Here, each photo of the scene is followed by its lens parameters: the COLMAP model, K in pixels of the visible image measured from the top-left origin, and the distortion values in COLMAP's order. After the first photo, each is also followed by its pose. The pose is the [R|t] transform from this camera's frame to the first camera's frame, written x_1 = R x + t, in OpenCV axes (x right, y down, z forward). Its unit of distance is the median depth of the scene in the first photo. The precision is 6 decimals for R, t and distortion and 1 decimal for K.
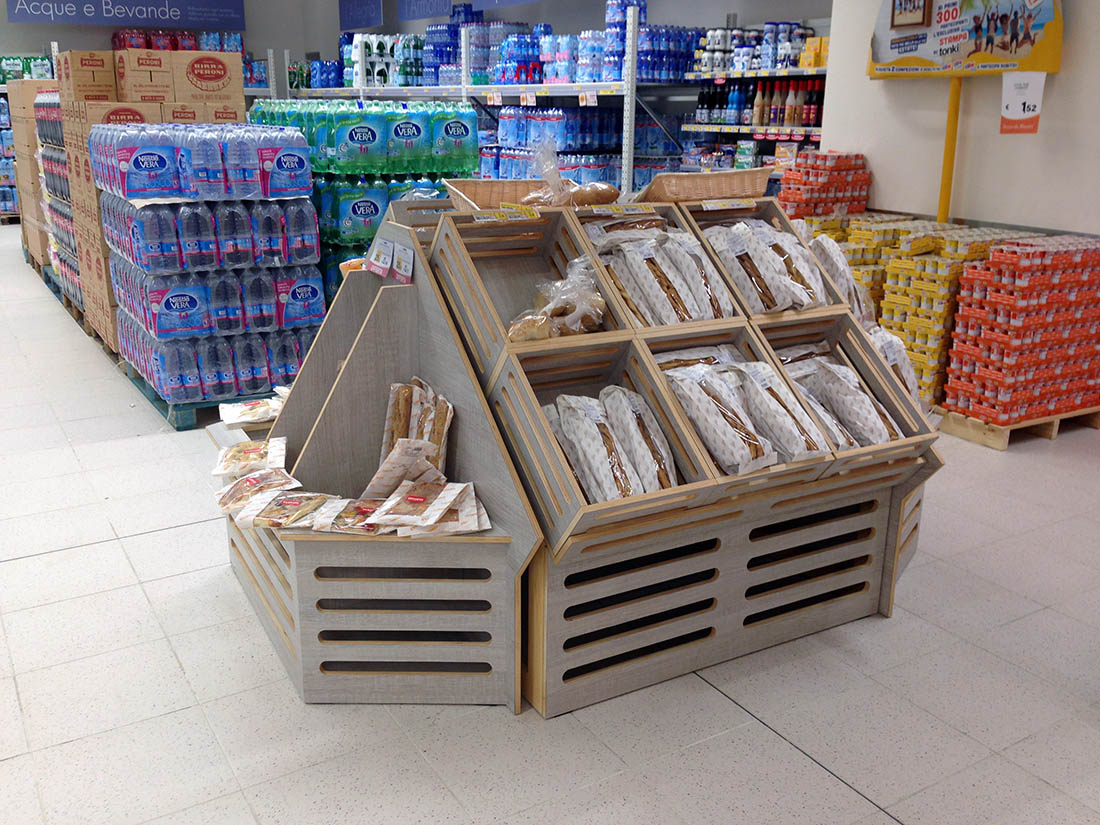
lens RADIAL K [[1009.6, 0, 549.9], [0, 1009.6, 413.7], [0, 0, 1]] dist [-0.018167, 0.000000]
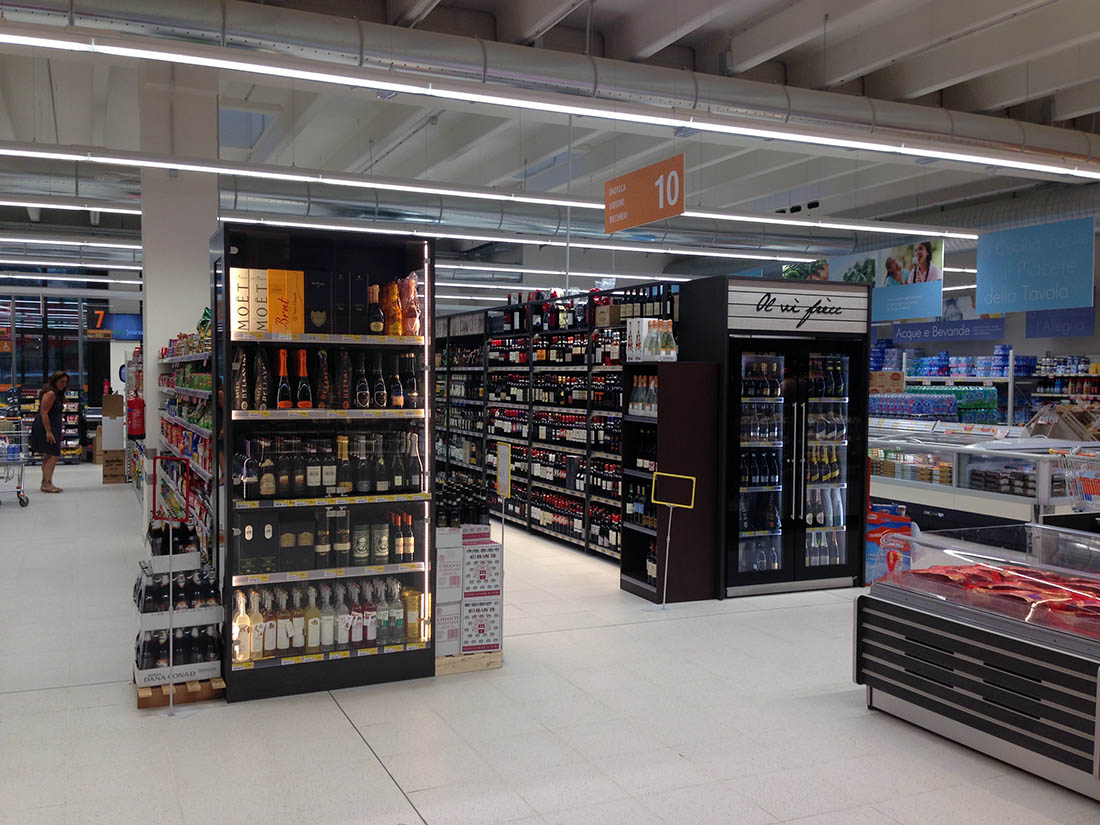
lens RADIAL K [[1009.6, 0, 521.0], [0, 1009.6, 405.3], [0, 0, 1]] dist [-0.018167, 0.000000]
pose [[0.992213, 0.006243, -0.124399, -0.872938], [-0.038553, 0.965091, -0.259064, 0.467585], [0.118439, 0.261842, 0.957816, -1.641346]]
